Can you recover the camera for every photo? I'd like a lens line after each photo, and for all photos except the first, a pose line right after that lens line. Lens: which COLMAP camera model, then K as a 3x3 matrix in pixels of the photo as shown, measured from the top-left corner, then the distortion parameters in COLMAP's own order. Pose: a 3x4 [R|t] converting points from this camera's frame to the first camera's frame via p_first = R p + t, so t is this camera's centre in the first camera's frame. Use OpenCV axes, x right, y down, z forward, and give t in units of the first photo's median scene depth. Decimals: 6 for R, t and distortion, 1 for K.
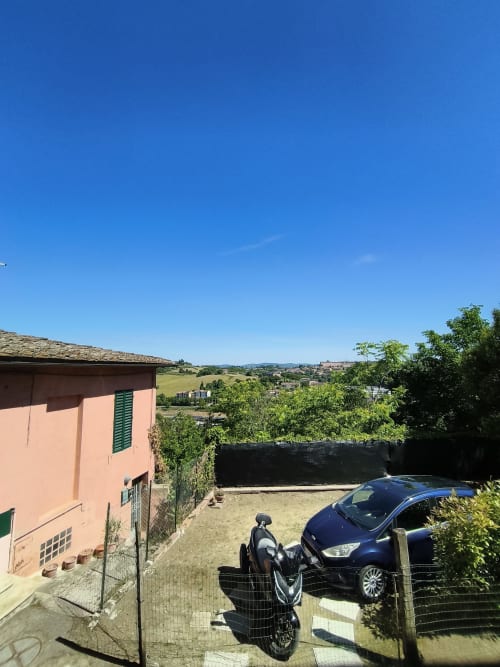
lens RADIAL K [[305.1, 0, 246.7], [0, 305.1, 324.4], [0, 0, 1]] dist [-0.028531, 0.001008]
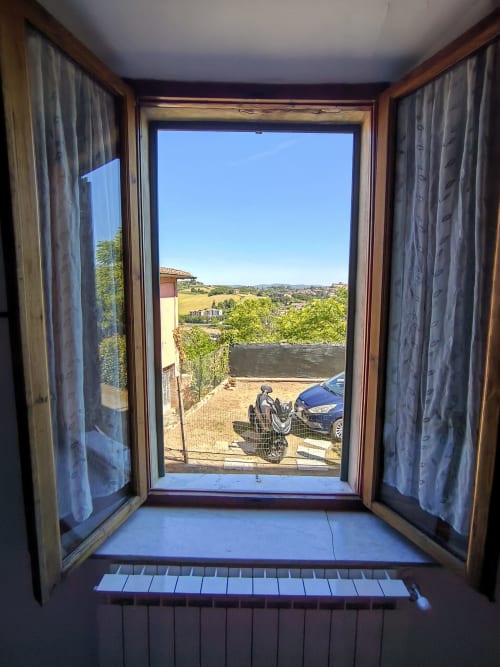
lens RADIAL K [[305.1, 0, 246.7], [0, 305.1, 324.4], [0, 0, 1]] dist [-0.028531, 0.001008]
pose [[0.999179, 0.021585, -0.034292, 0.004422], [-0.012060, 0.966366, 0.256887, 0.013270], [0.038683, -0.256262, 0.965833, -0.134461]]
